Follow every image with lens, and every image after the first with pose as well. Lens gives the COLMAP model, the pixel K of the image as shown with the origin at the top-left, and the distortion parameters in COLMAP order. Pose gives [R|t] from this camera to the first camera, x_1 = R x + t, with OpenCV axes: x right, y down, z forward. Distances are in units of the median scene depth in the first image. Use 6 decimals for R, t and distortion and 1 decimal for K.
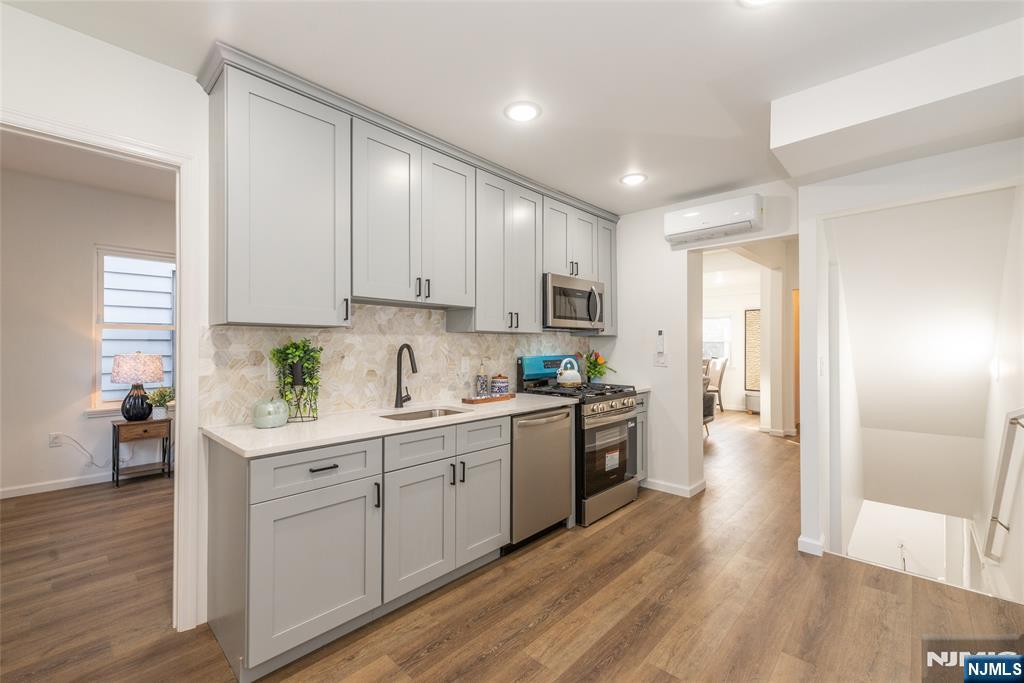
lens RADIAL K [[426.0, 0, 516.6], [0, 426.0, 344.6], [0, 0, 1]] dist [0.007062, -0.000292]
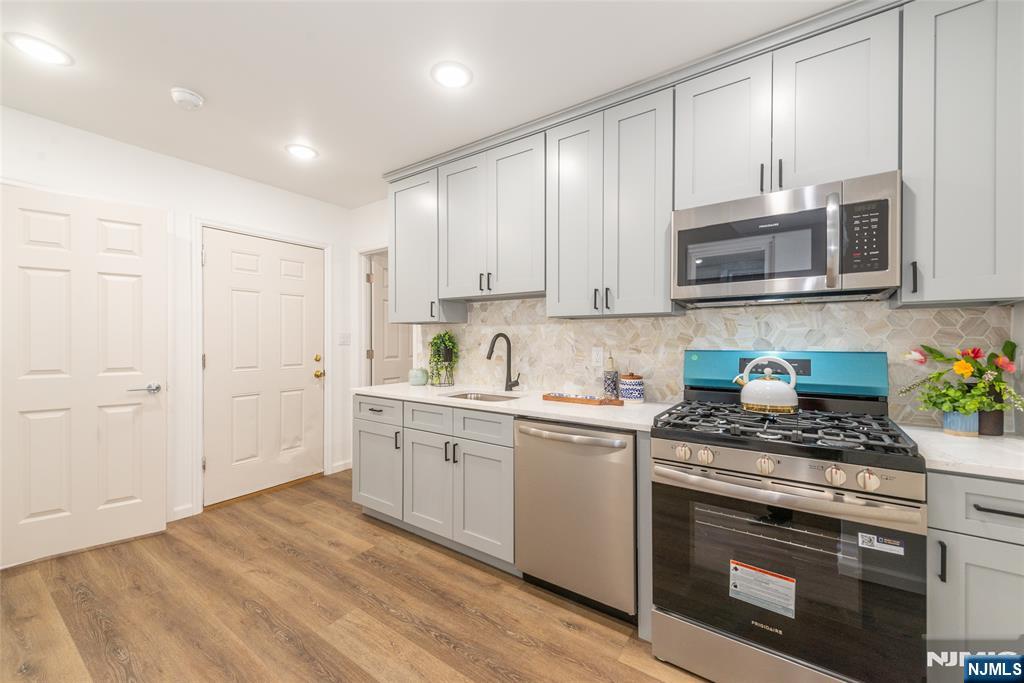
lens RADIAL K [[405.5, 0, 518.2], [0, 405.5, 342.5], [0, 0, 1]] dist [0.000667, -0.000108]
pose [[0.140383, 0.005206, -0.990084, 0.729778], [0.004404, 0.999973, 0.005882, 0.015296], [0.990087, -0.005186, 0.140356, 0.833501]]
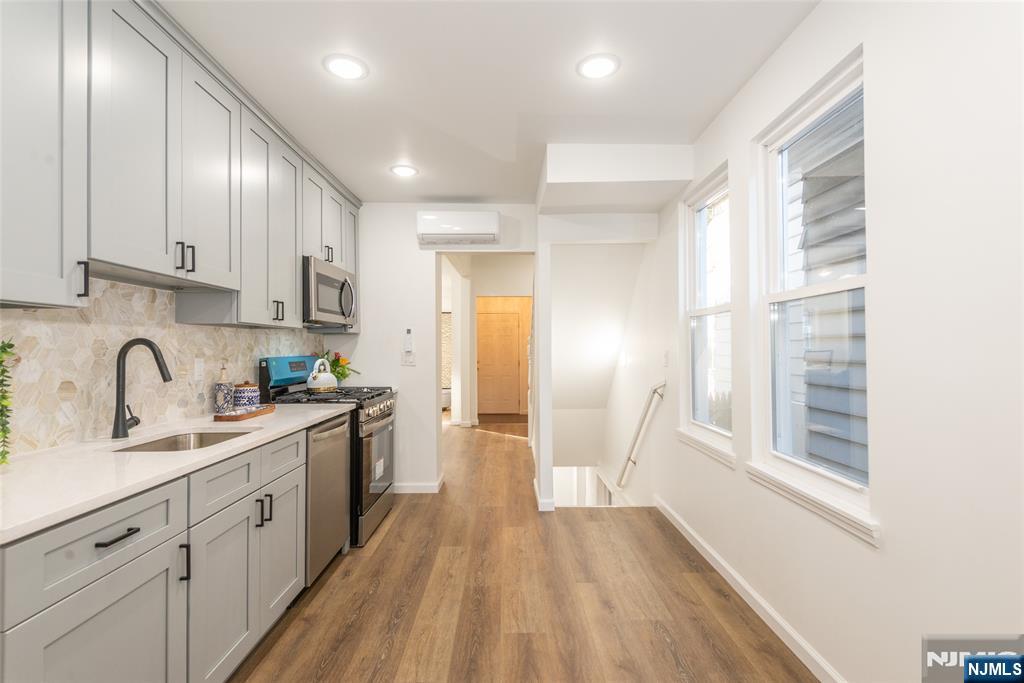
lens RADIAL K [[468.0, 0, 514.7], [0, 468.0, 344.5], [0, 0, 1]] dist [0.016810, -0.010247]
pose [[0.724524, 0.003292, 0.689241, -0.318207], [-0.000533, 0.999991, -0.004216, 0.009378], [-0.689249, 0.002687, 0.724520, 0.073964]]
